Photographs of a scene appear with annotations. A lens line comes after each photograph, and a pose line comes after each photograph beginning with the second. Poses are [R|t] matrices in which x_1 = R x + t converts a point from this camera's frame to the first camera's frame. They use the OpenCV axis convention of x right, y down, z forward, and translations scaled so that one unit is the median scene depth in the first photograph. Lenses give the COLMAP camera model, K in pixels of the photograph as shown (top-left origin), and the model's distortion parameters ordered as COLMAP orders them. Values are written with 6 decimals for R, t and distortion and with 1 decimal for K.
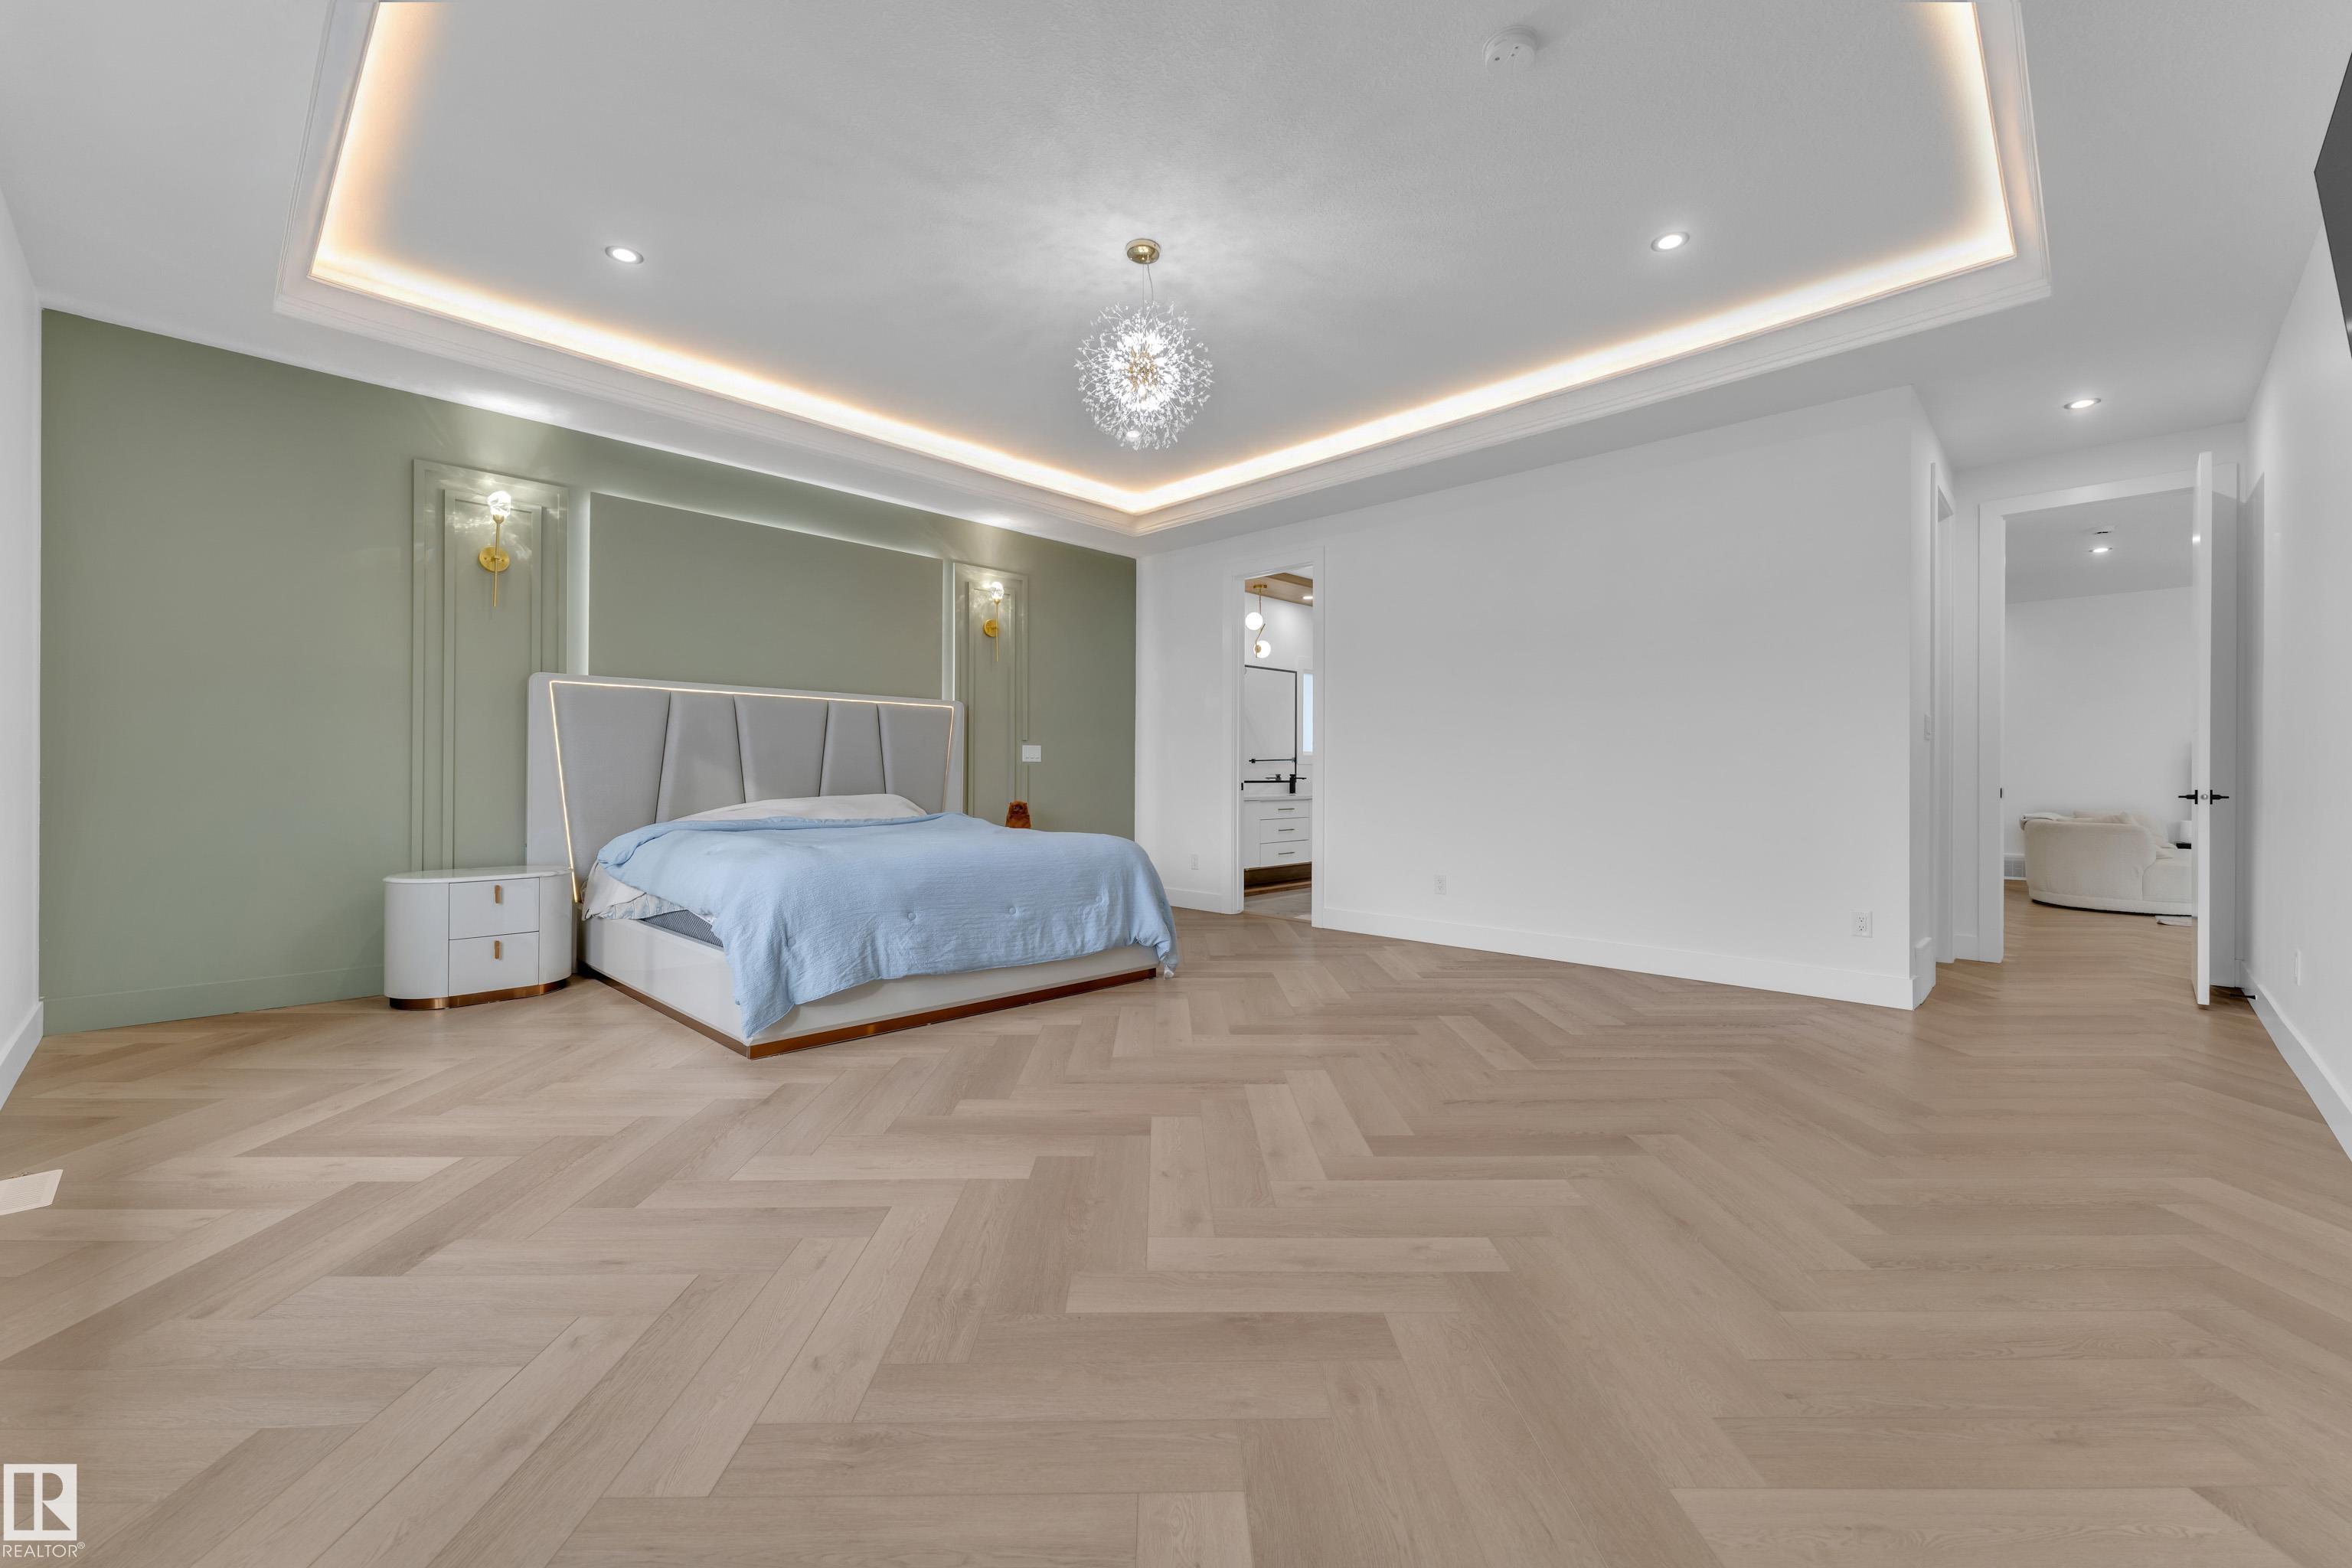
lens RADIAL K [[953.7, 0, 1184.1], [0, 953.7, 778.1], [0, 0, 1]] dist [0.002230, 0.000736]
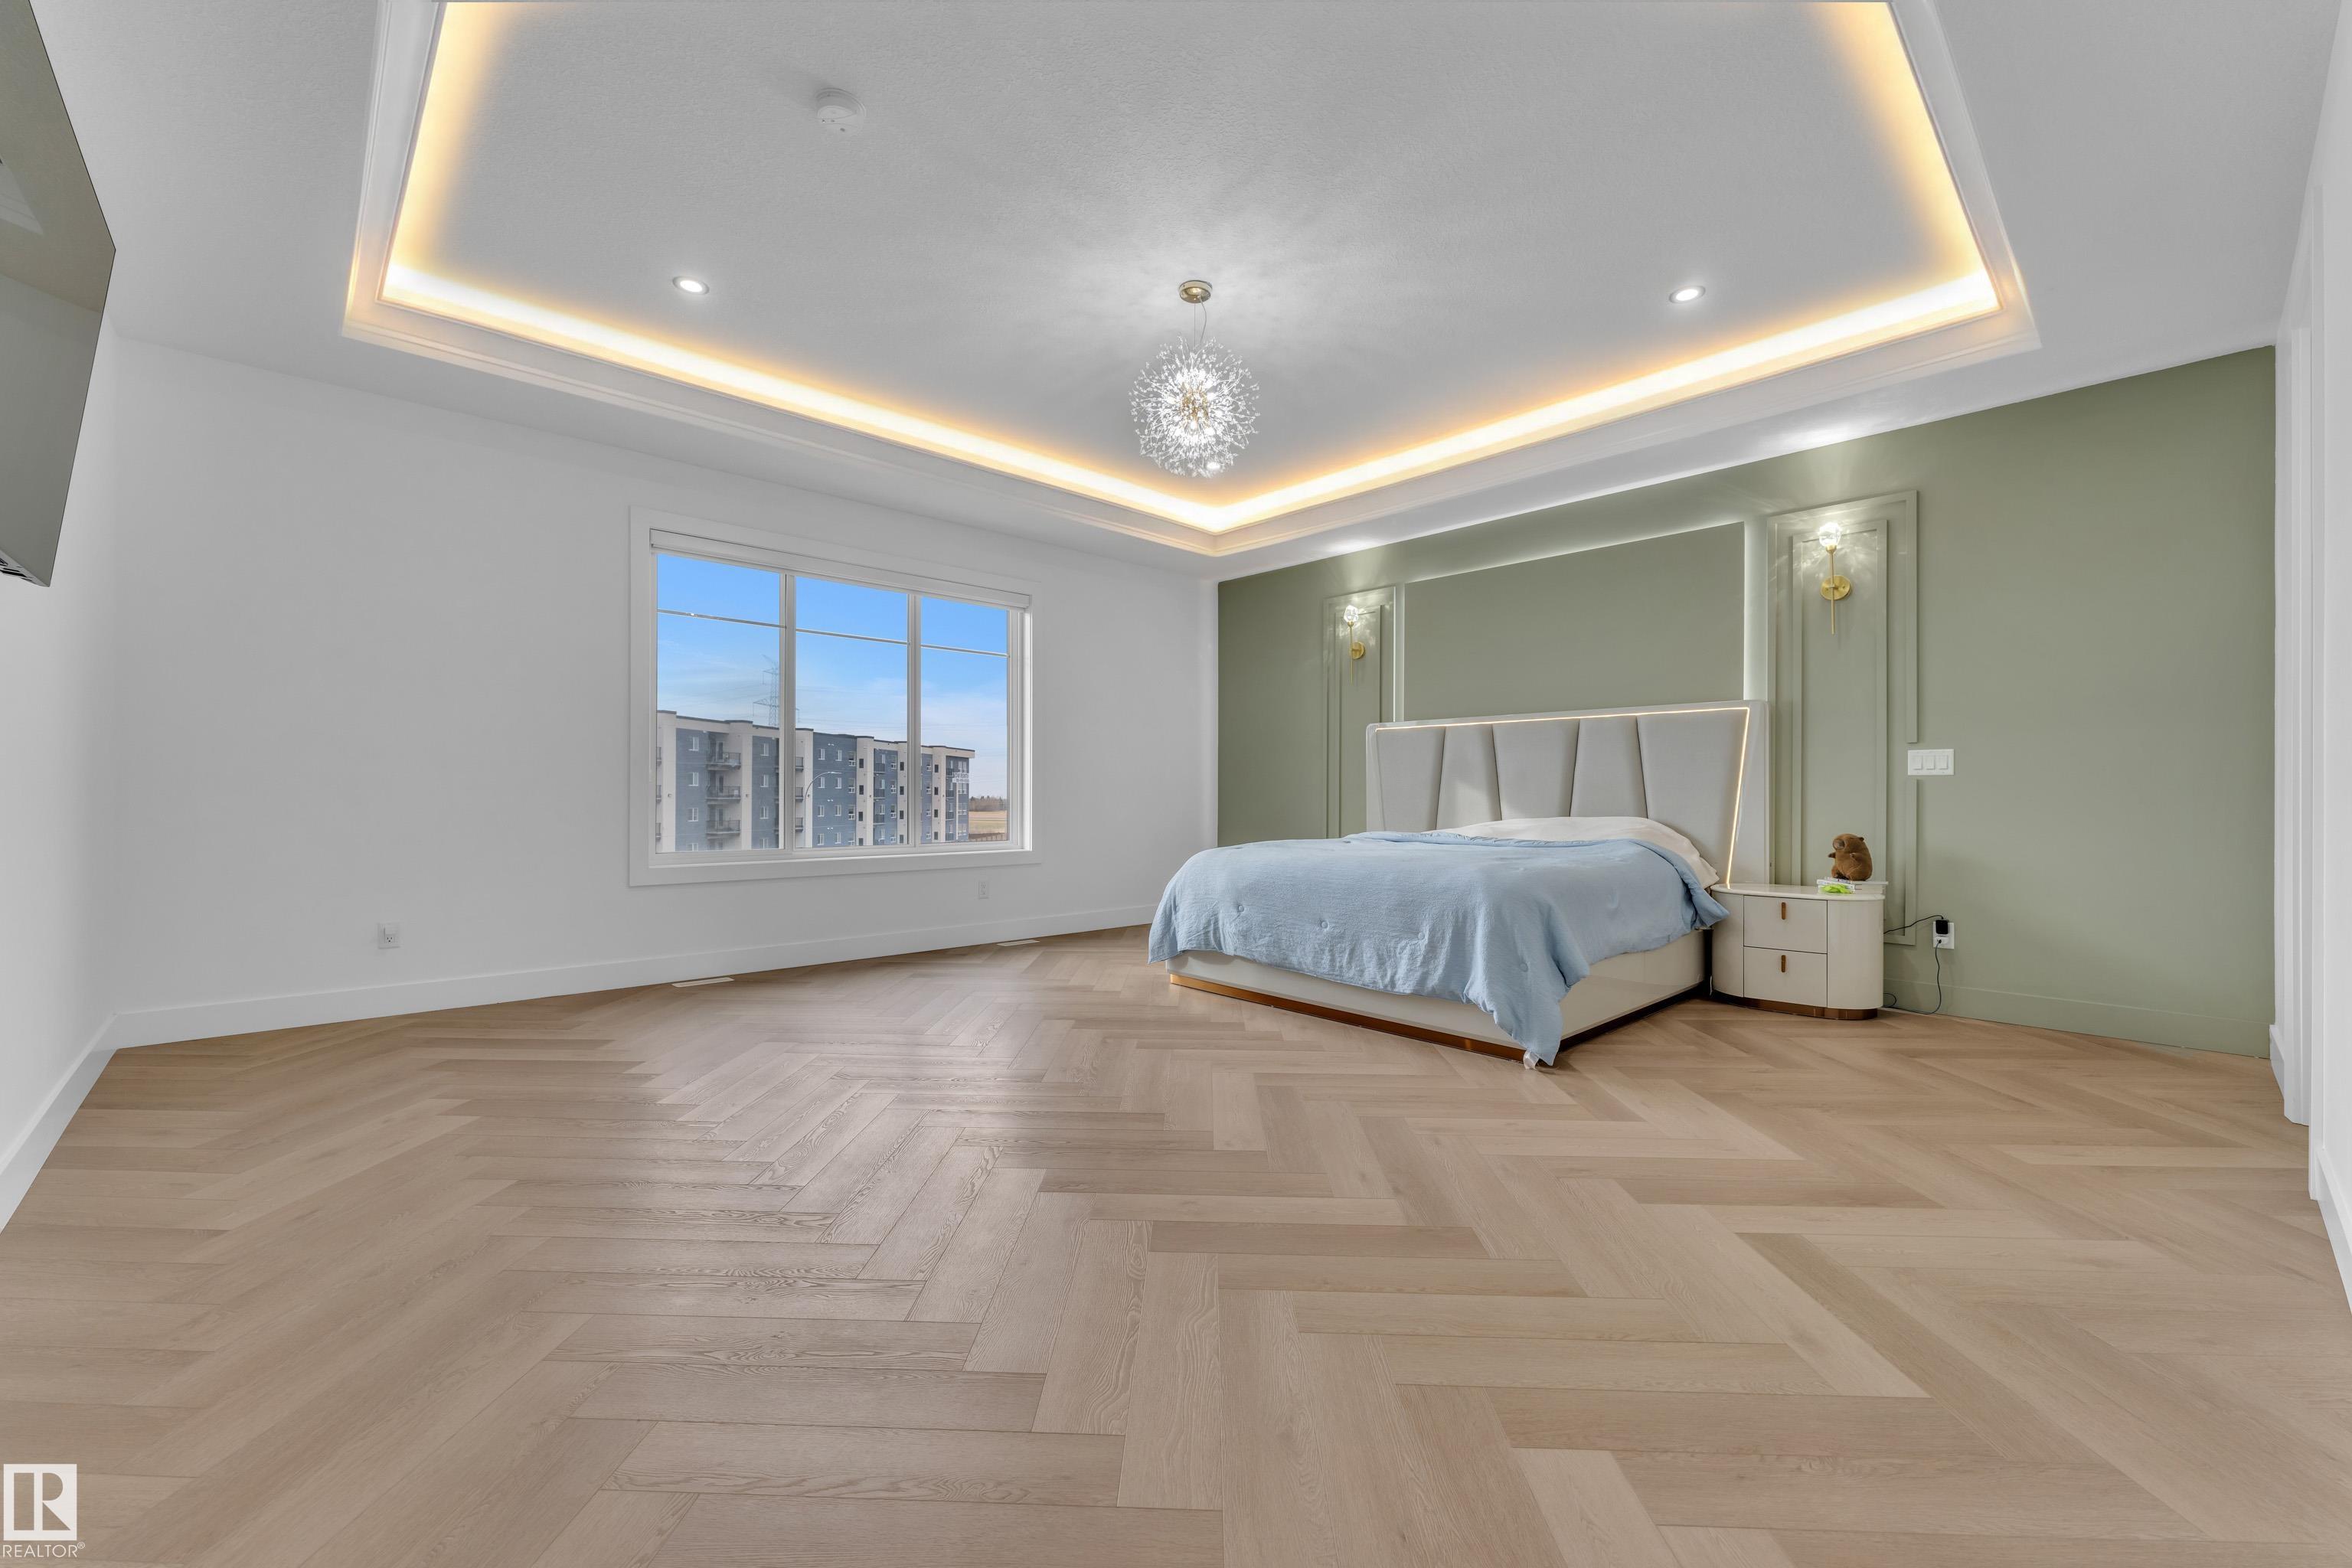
lens RADIAL K [[953.7, 0, 1184.2], [0, 953.7, 791.5], [0, 0, 1]] dist [0.002230, 0.000736]
pose [[-0.047030, -0.007364, -0.998866, 0.751301], [-0.006614, 0.999953, -0.007061, 0.002900], [0.998872, 0.006274, -0.047077, 0.786337]]
